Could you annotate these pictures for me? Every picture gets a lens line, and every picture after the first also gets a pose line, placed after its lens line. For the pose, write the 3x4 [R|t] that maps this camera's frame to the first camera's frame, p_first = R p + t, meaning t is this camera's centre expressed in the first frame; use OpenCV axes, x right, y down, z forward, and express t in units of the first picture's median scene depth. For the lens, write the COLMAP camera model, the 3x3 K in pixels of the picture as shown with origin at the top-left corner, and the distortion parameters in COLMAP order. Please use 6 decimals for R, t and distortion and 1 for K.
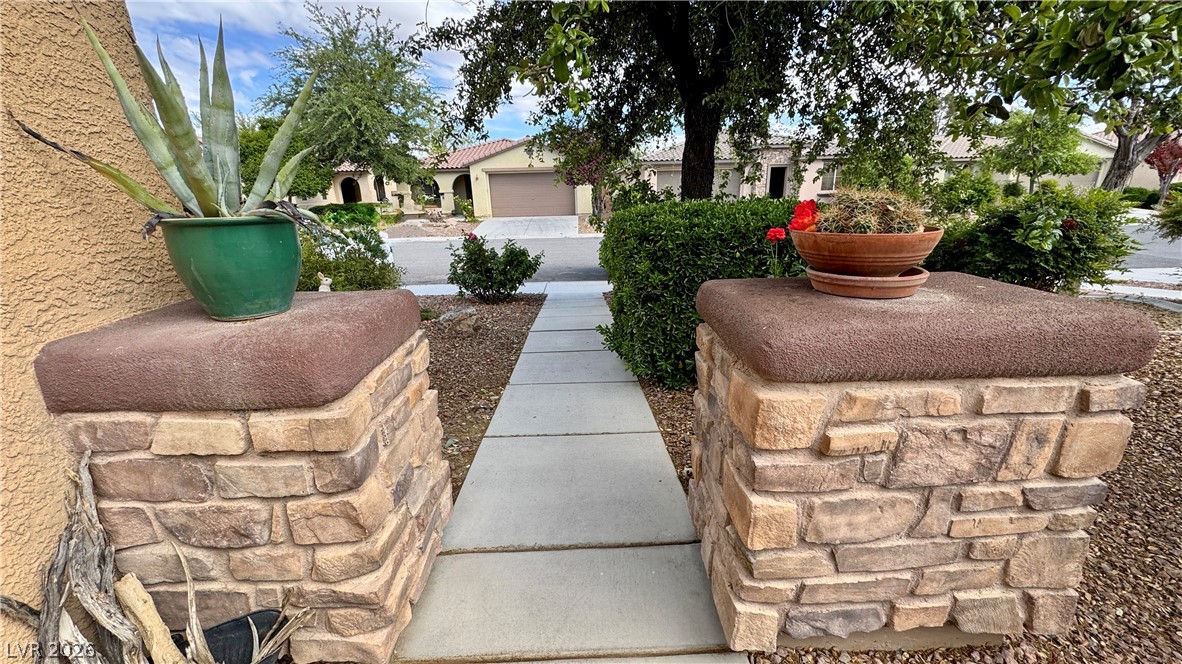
lens RADIAL K [[471.6, 0, 590.9], [0, 471.6, 331.9], [0, 0, 1]] dist [-0.007653, 0.000073]
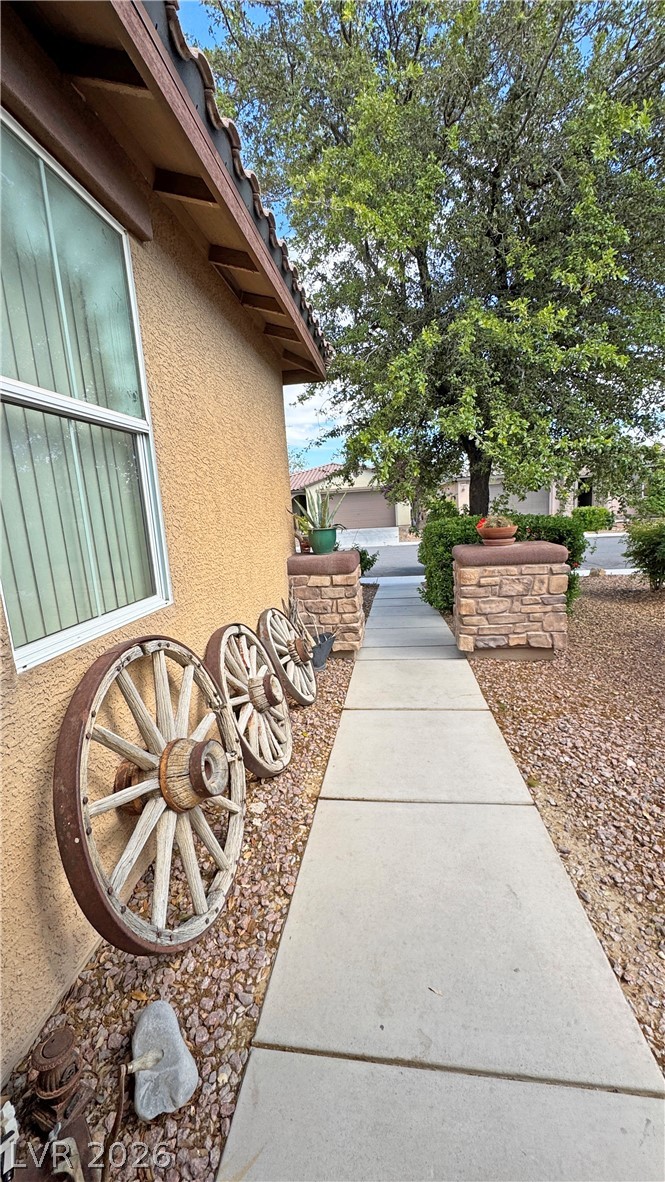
lens RADIAL K [[471.6, 0, 332.8], [0, 471.6, 590.7], [0, 0, 1]] dist [-0.007653, 0.000073]
pose [[0.987180, -0.006456, -0.159479, -0.011876], [-0.010980, 0.994068, -0.108208, 0.133337], [0.159232, 0.108572, 0.981253, -0.533665]]
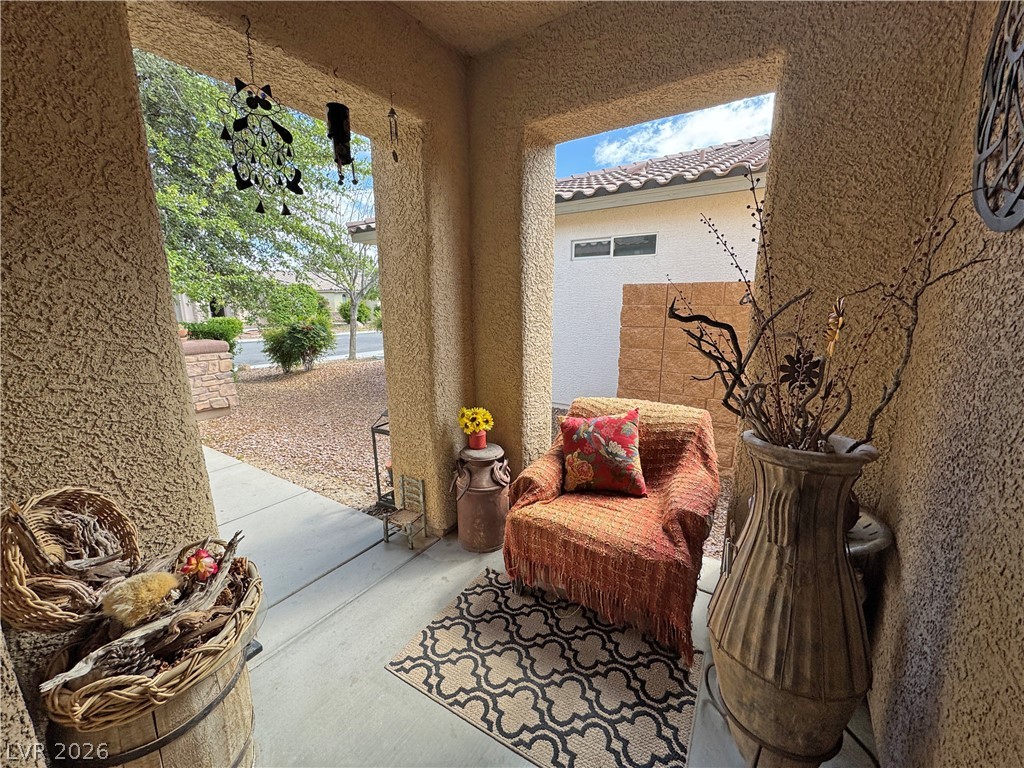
lens RADIAL K [[411.2, 0, 512.5], [0, 411.2, 383.4], [0, 0, 1]] dist [-0.000363, -0.000014]
pose [[0.582123, -0.138137, 0.801281, -0.175467], [0.227316, 0.973817, 0.002738, 0.232770], [-0.780679, 0.180550, 0.598282, -0.878706]]
